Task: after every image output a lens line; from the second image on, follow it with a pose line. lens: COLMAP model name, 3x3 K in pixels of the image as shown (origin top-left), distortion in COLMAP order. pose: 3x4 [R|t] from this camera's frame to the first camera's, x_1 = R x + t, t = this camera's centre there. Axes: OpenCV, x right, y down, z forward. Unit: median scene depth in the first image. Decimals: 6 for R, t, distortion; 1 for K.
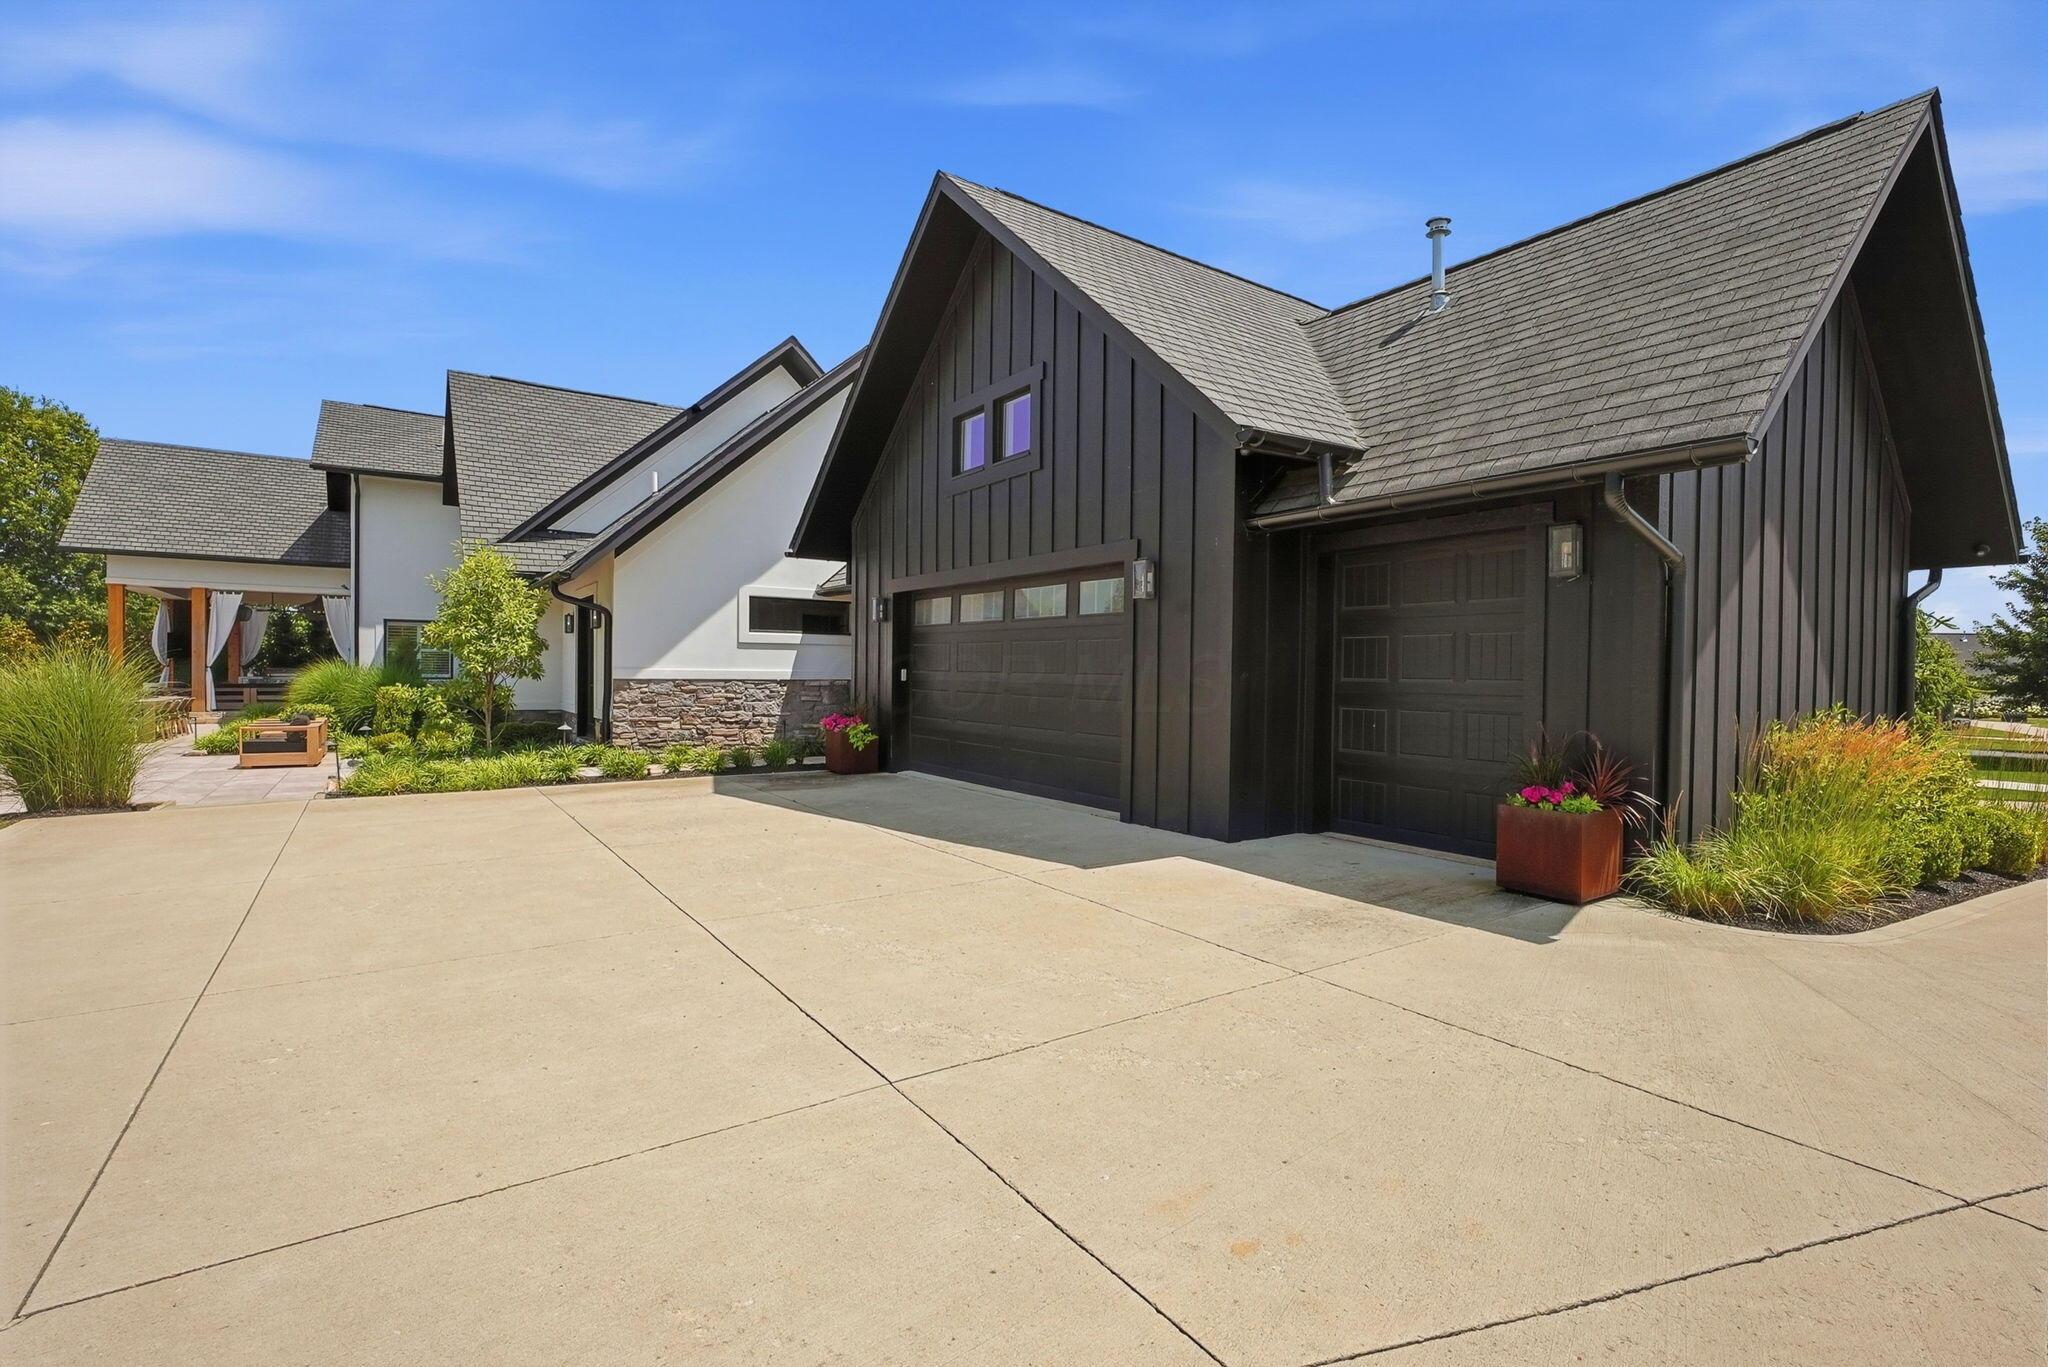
lens RADIAL K [[866.5, 0, 1027.7], [0, 866.5, 686.7], [0, 0, 1]] dist [-0.024779, 0.000095]
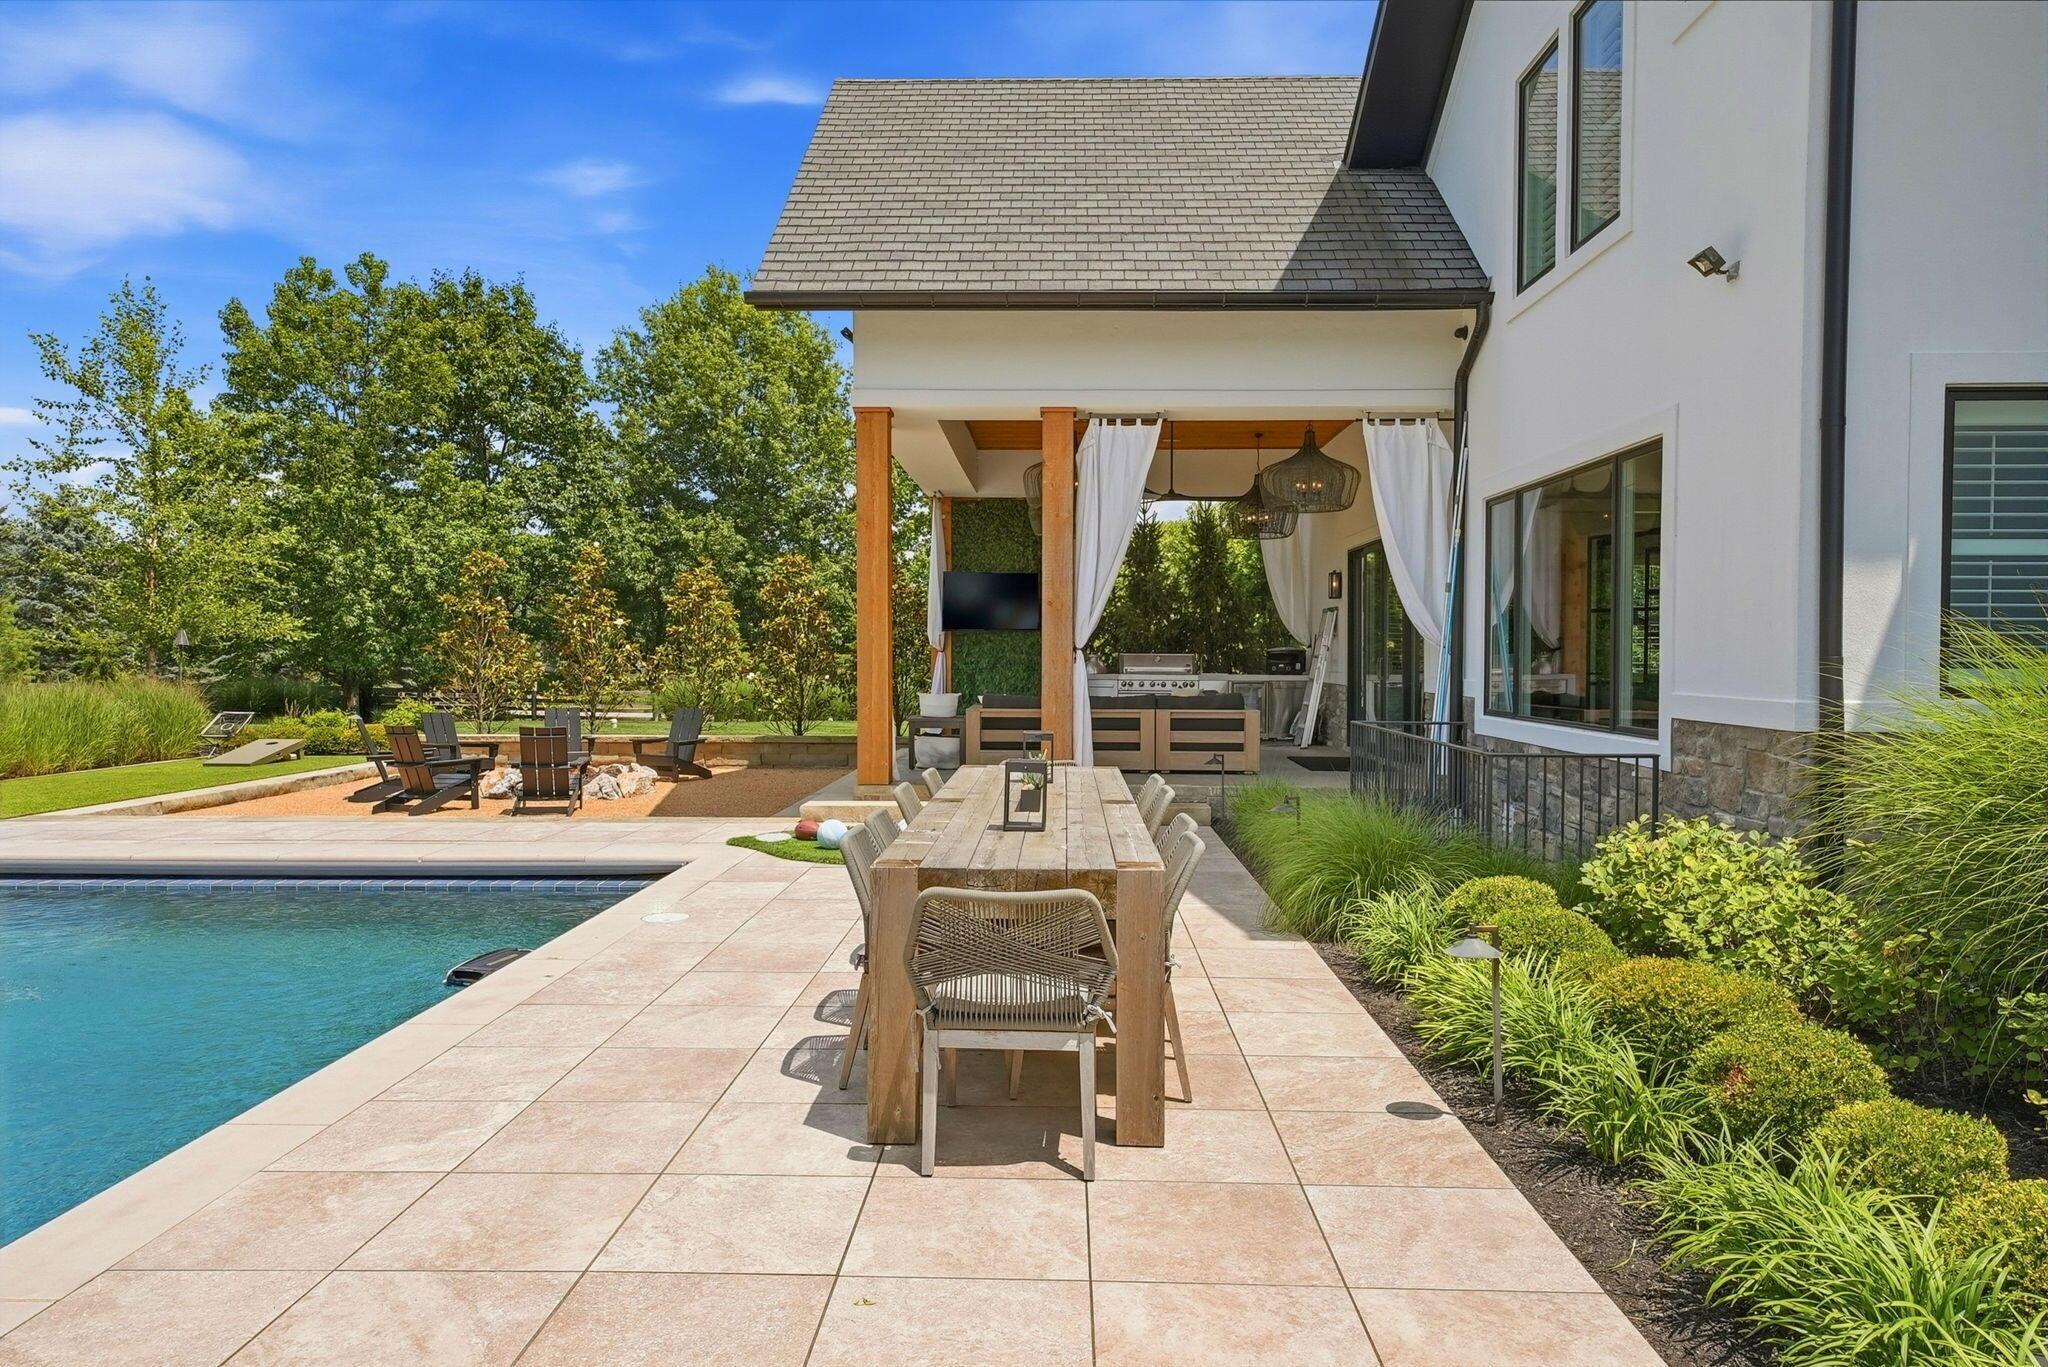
lens RADIAL K [[866.5, 0, 1027.7], [0, 866.5, 686.7], [0, 0, 1]] dist [-0.024779, 0.000095]
pose [[0.836892, 0.010980, -0.547258, -0.765291], [-0.002536, 0.999866, 0.016183, -0.013278], [0.547363, -0.012156, 0.836807, 0.674895]]
